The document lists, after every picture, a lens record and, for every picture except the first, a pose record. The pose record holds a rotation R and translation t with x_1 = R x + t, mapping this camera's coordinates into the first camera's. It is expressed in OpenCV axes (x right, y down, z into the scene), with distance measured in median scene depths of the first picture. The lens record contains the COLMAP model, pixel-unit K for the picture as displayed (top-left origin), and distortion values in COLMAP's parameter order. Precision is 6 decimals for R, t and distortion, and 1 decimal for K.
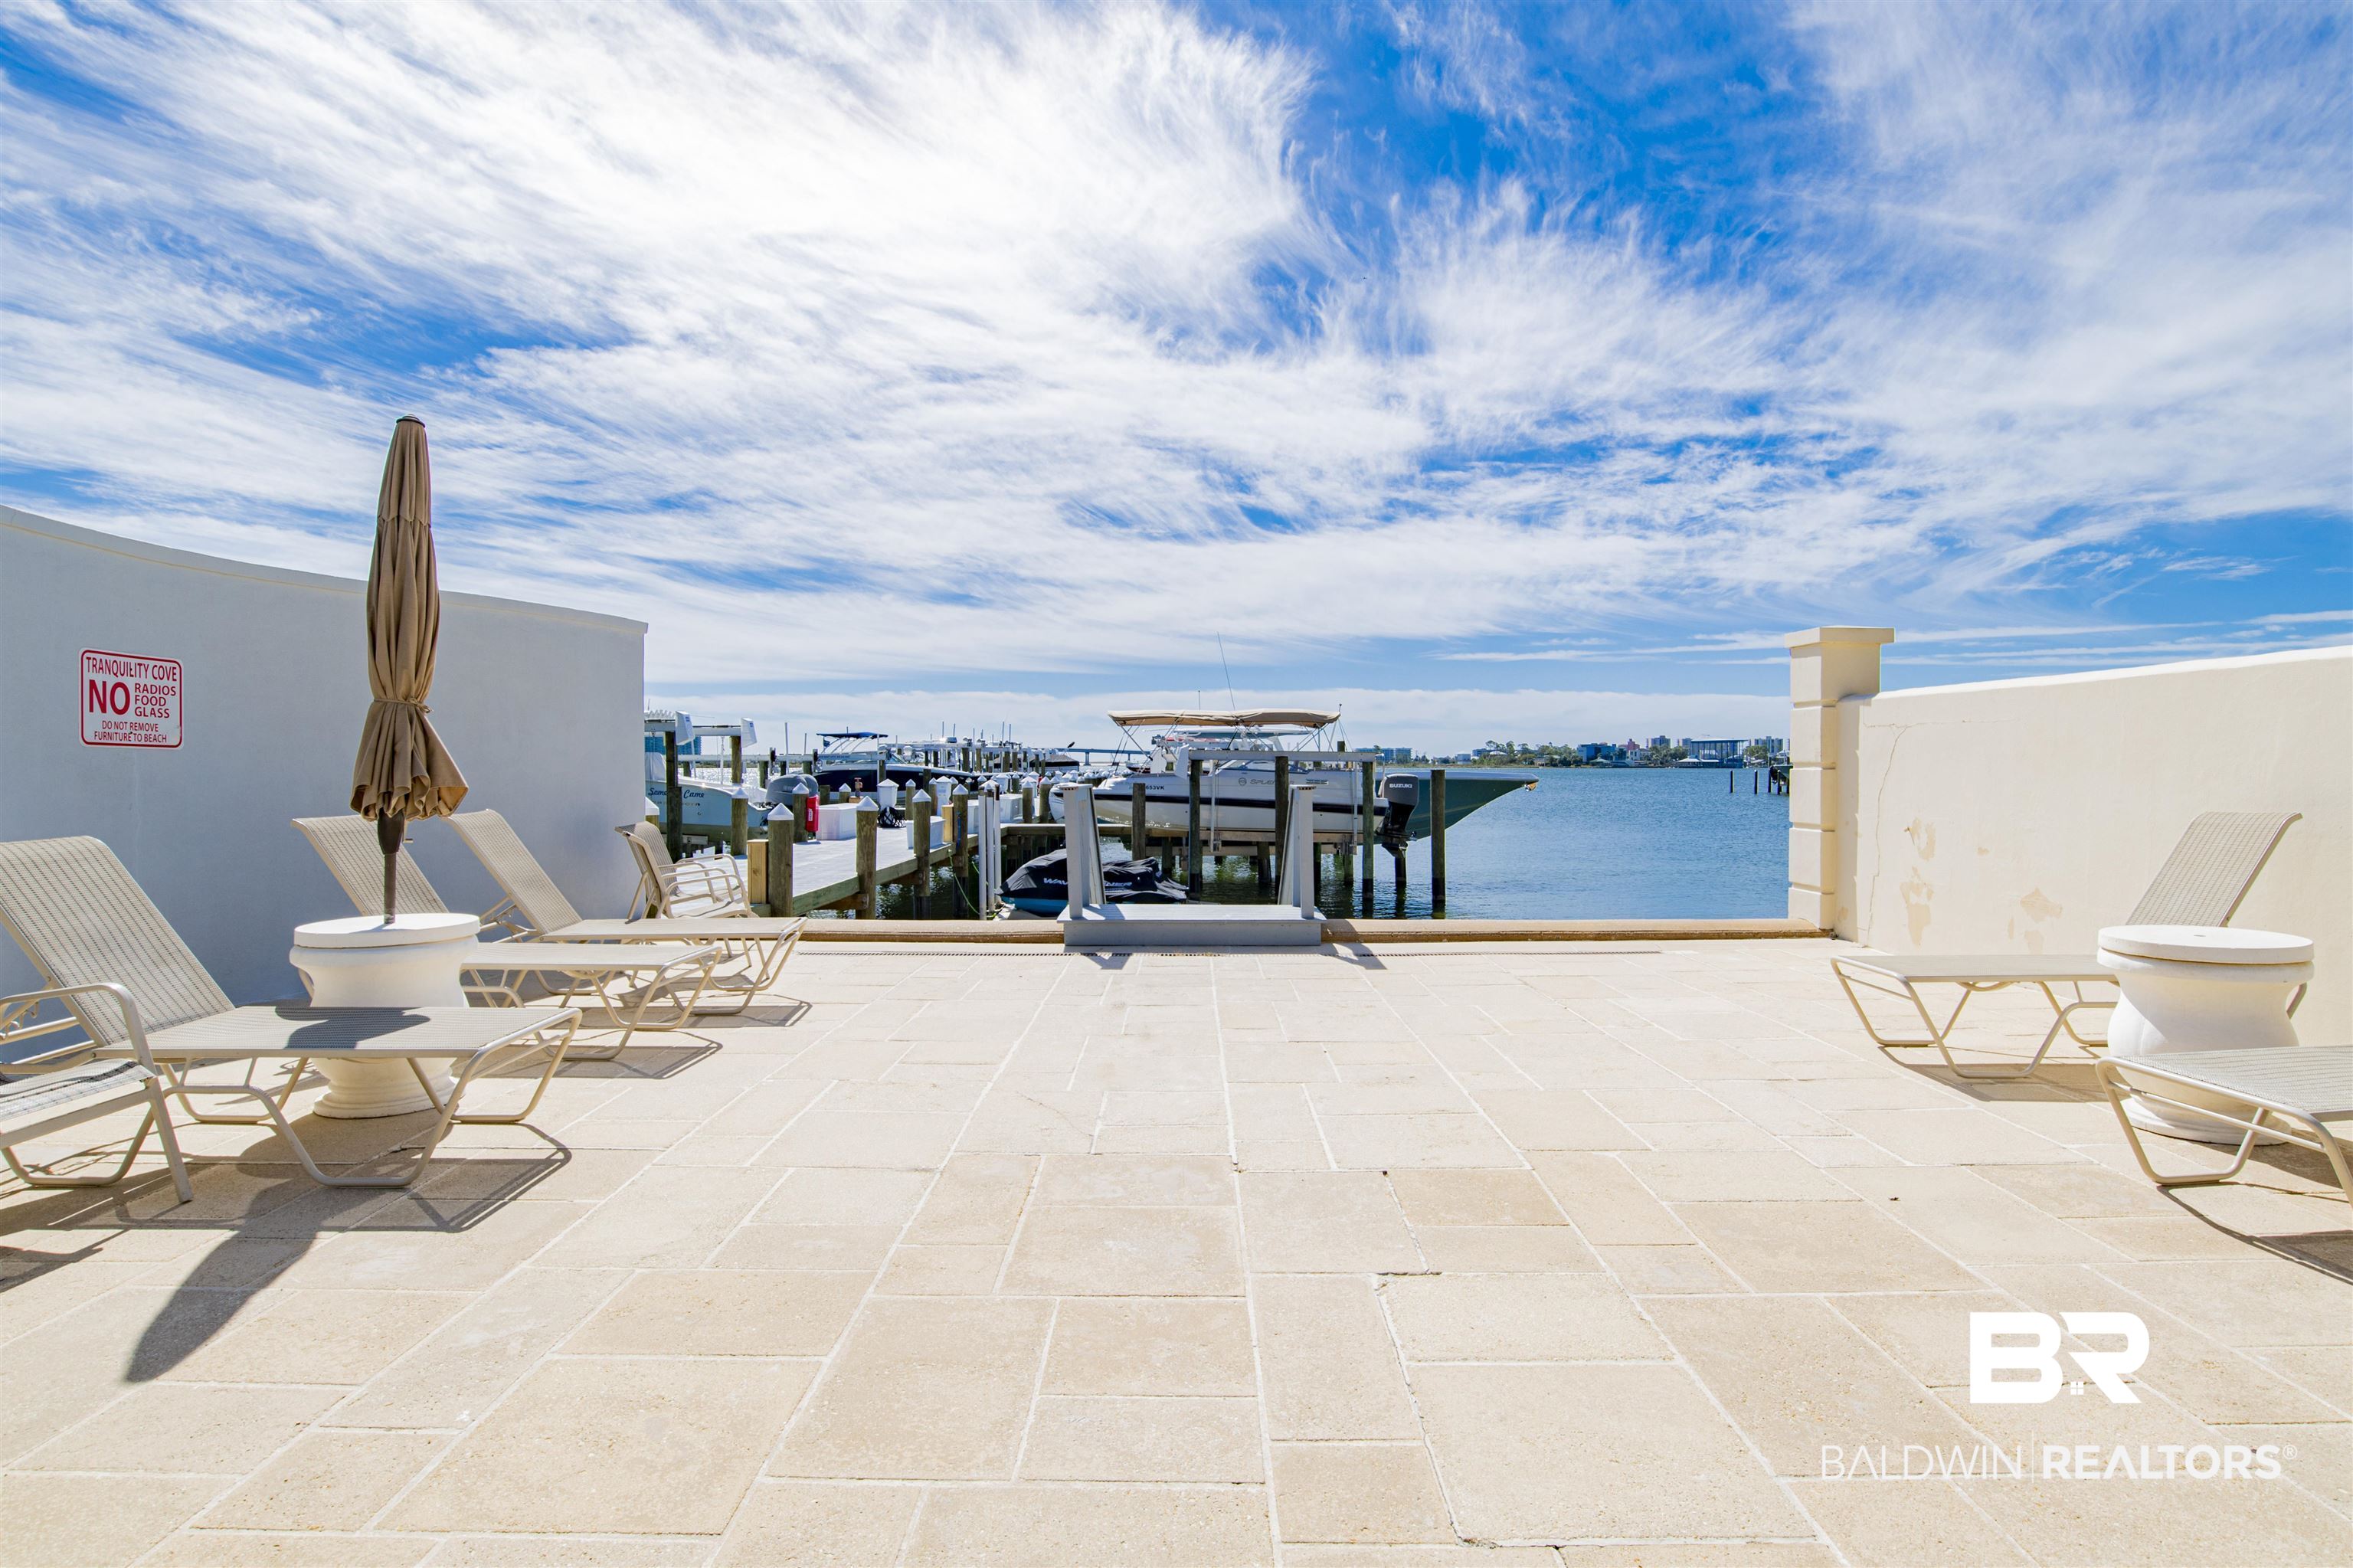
lens RADIAL K [[1289.8, 0, 1167.7], [0, 1289.8, 769.5], [0, 0, 1]] dist [-0.032845, -0.001487]
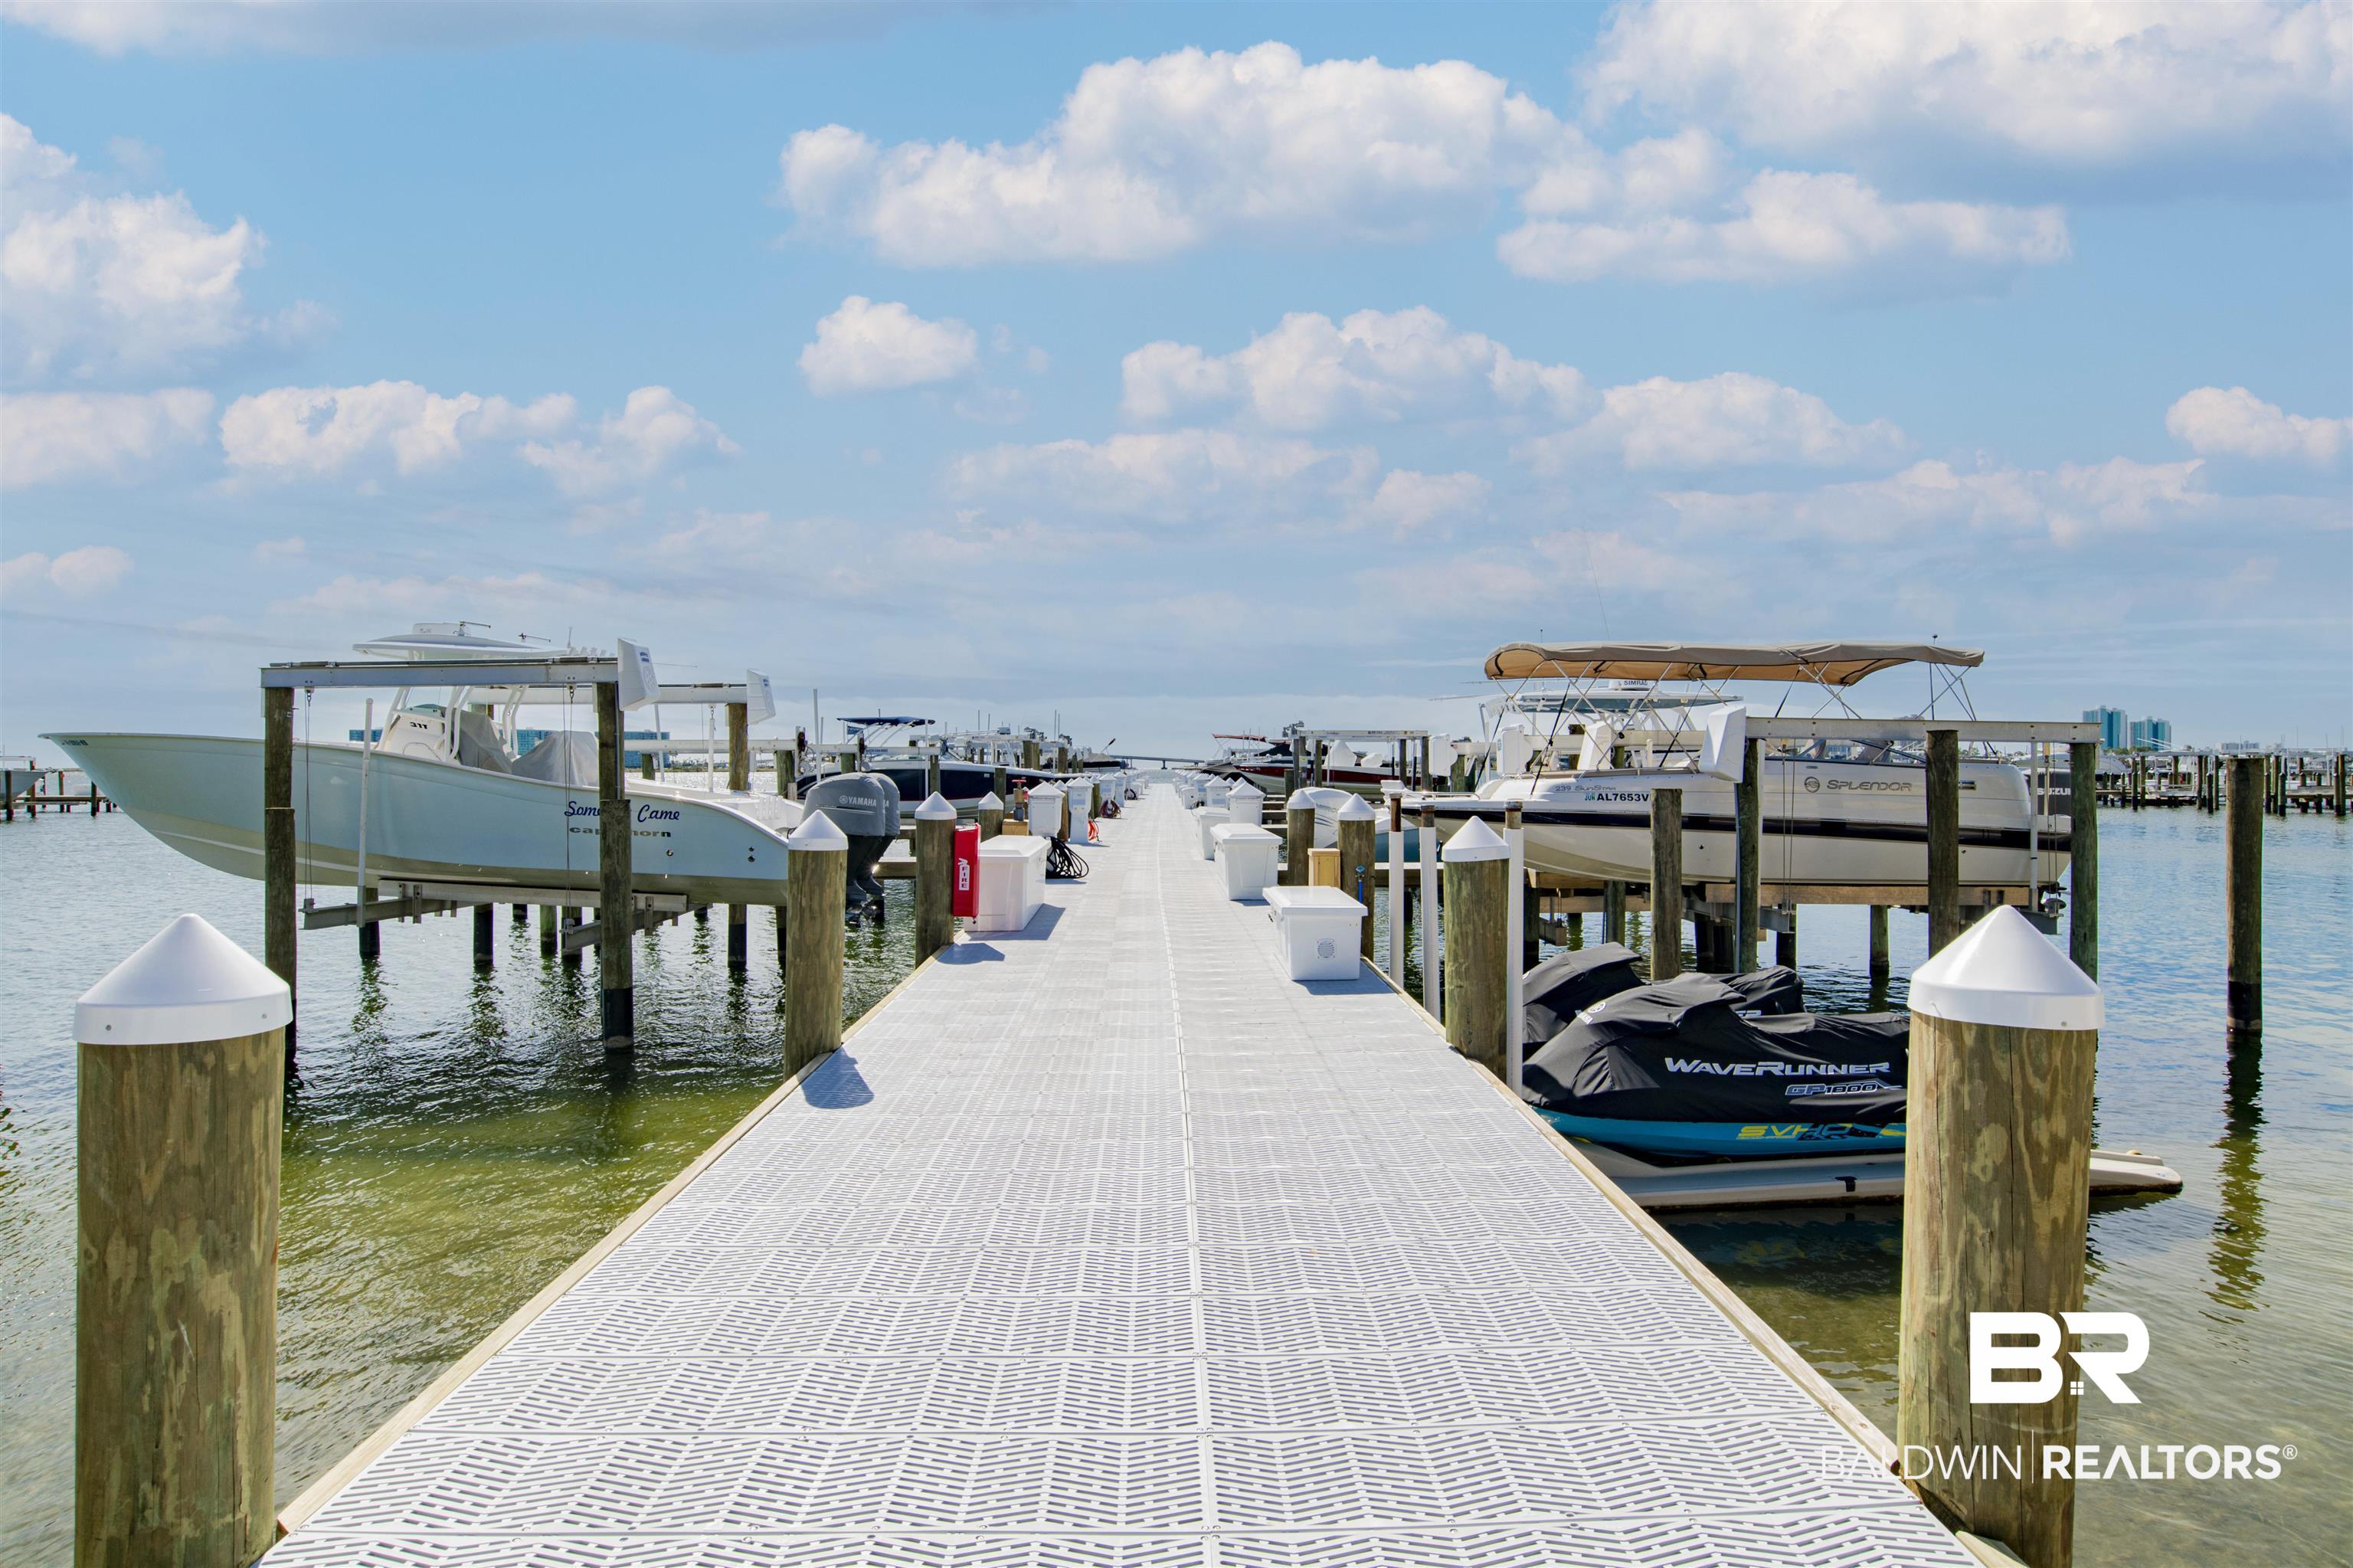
lens RADIAL K [[1221.1, 0, 1193.5], [0, 1221.1, 791.8], [0, 0, 1]] dist [0.000182, -0.001835]
pose [[0.997689, -0.006490, 0.067629, -0.172428], [0.005357, 0.999842, 0.016922, 0.002594], [-0.067729, -0.016521, 0.997567, 0.457783]]
